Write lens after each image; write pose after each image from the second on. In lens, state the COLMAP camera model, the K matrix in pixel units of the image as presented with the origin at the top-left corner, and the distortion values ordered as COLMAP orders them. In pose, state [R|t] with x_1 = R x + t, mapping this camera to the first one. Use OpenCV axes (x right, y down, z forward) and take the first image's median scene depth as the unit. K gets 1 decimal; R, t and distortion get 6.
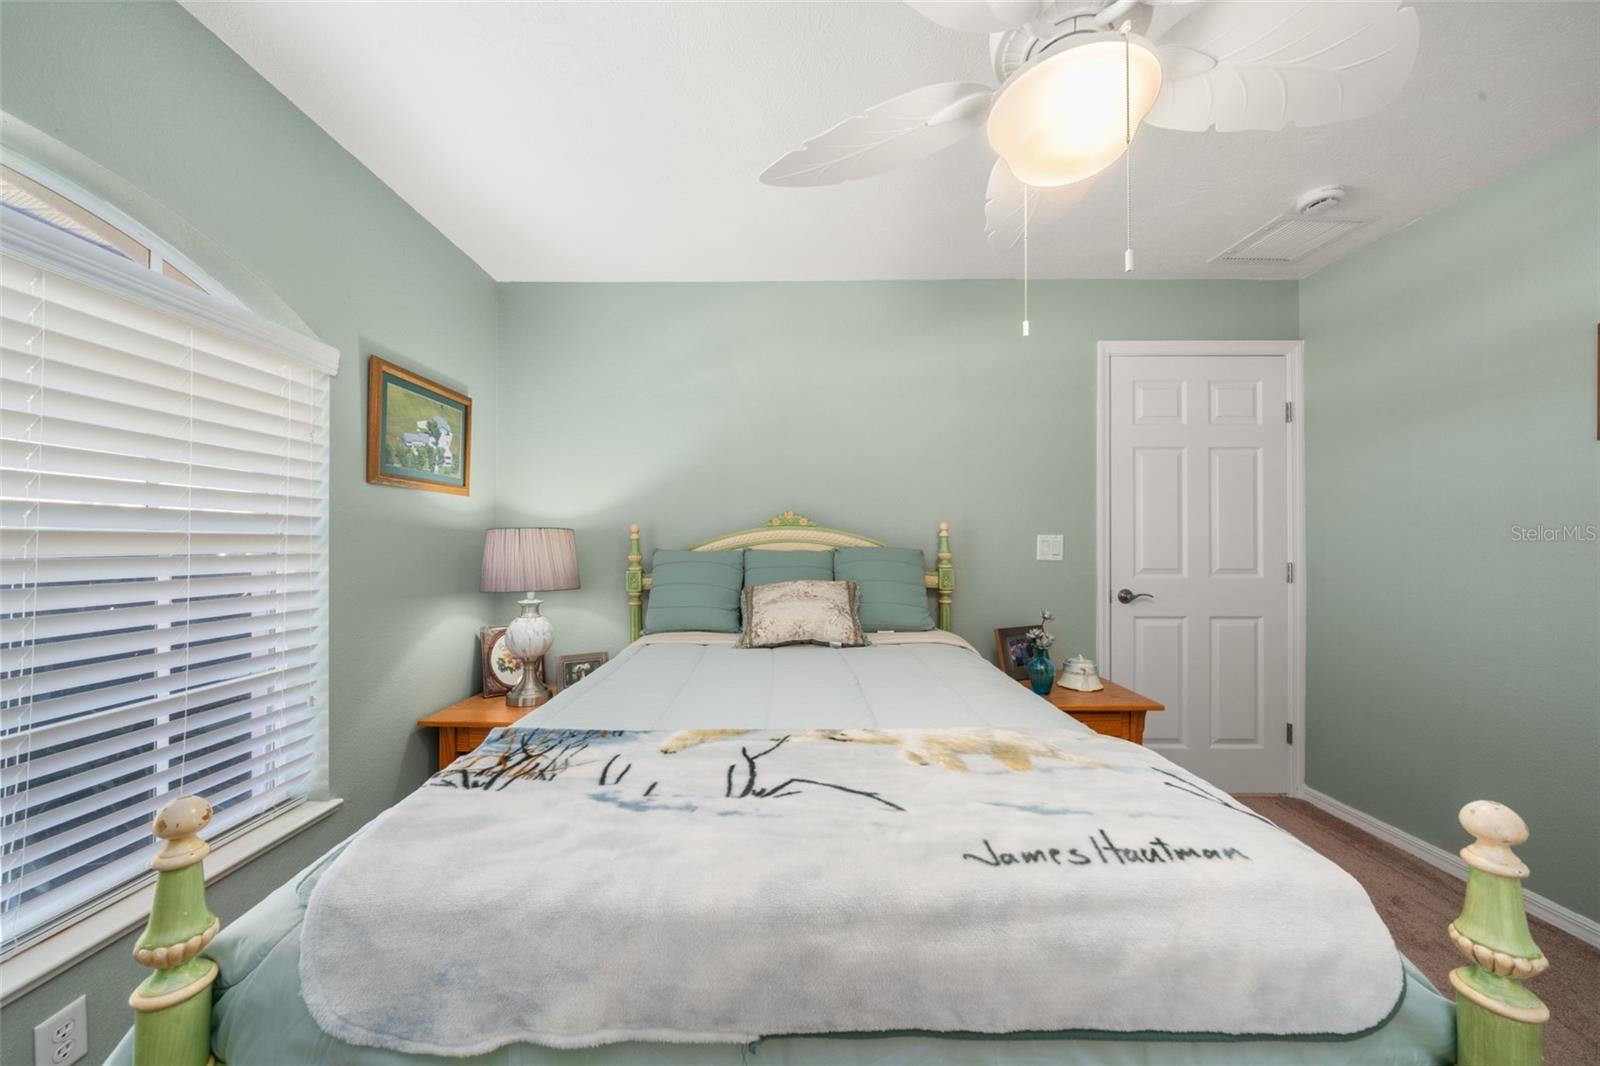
lens RADIAL K [[562.2, 0, 796.8], [0, 562.2, 540.7], [0, 0, 1]] dist [-0.005724, -0.000044]
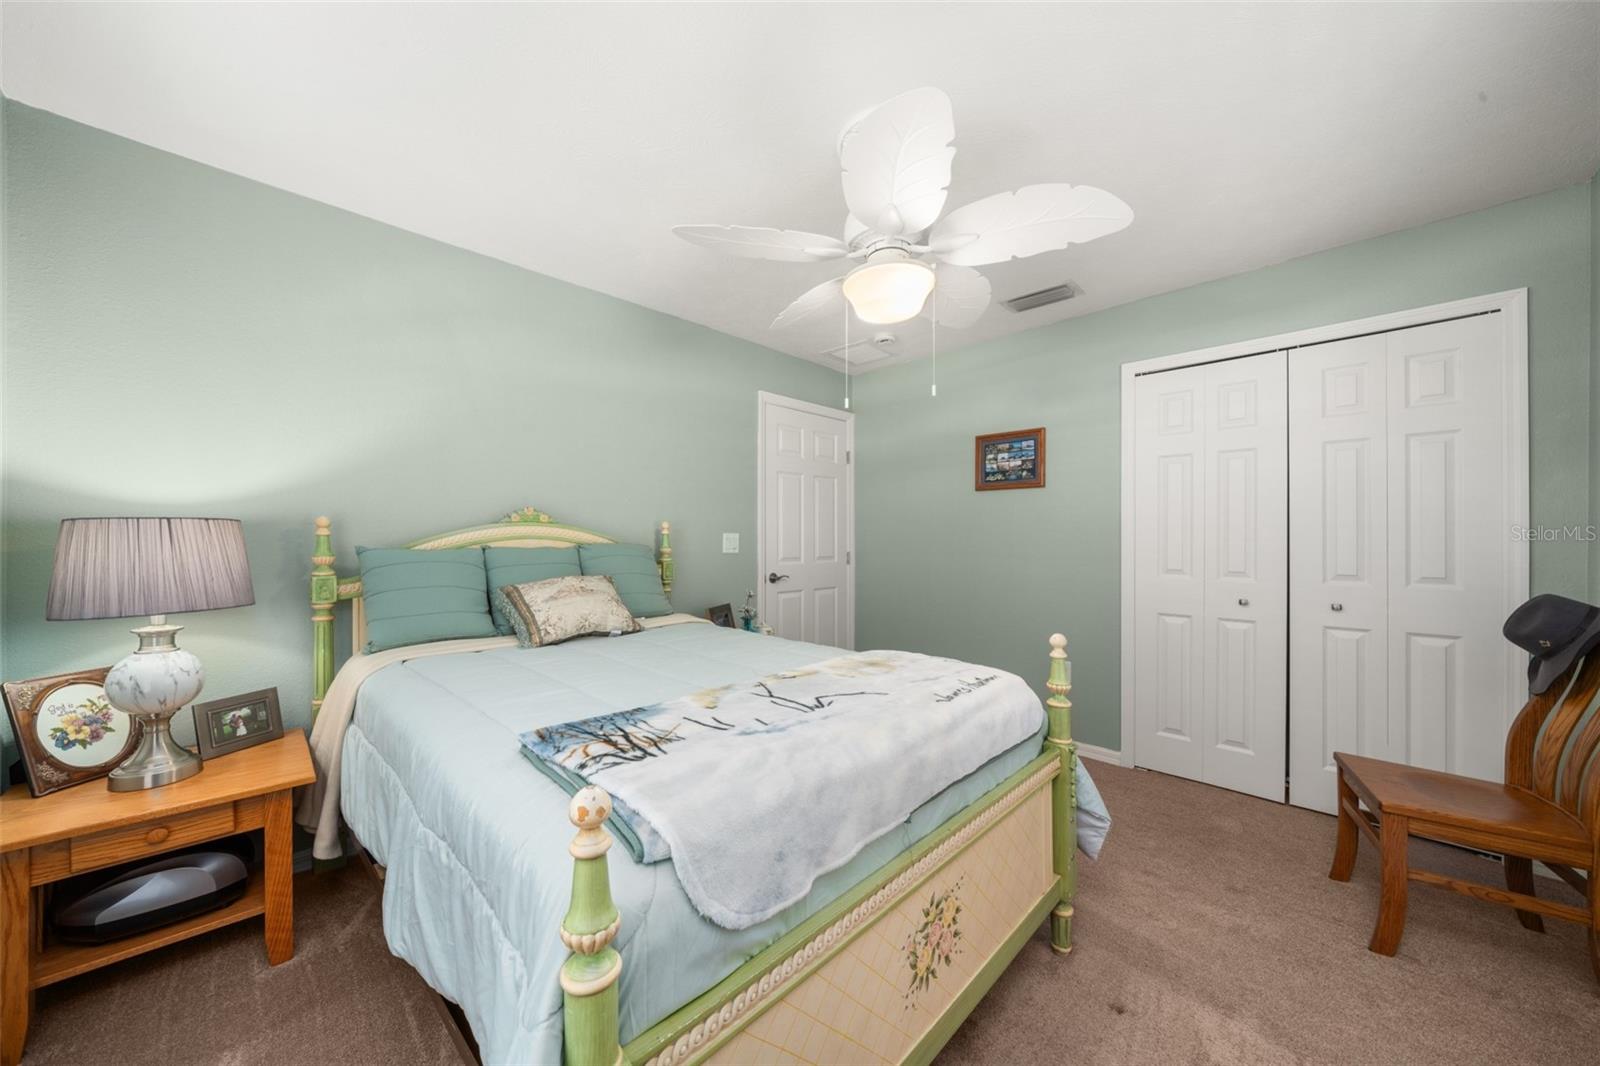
lens RADIAL K [[544.4, 0, 801.8], [0, 544.4, 539.8], [0, 0, 1]] dist [-0.005622, -0.000115]
pose [[0.701060, -0.001883, 0.713099, -0.435250], [0.000033, 0.999997, 0.002609, 0.001705], [-0.713102, -0.001805, 0.701058, 0.008523]]
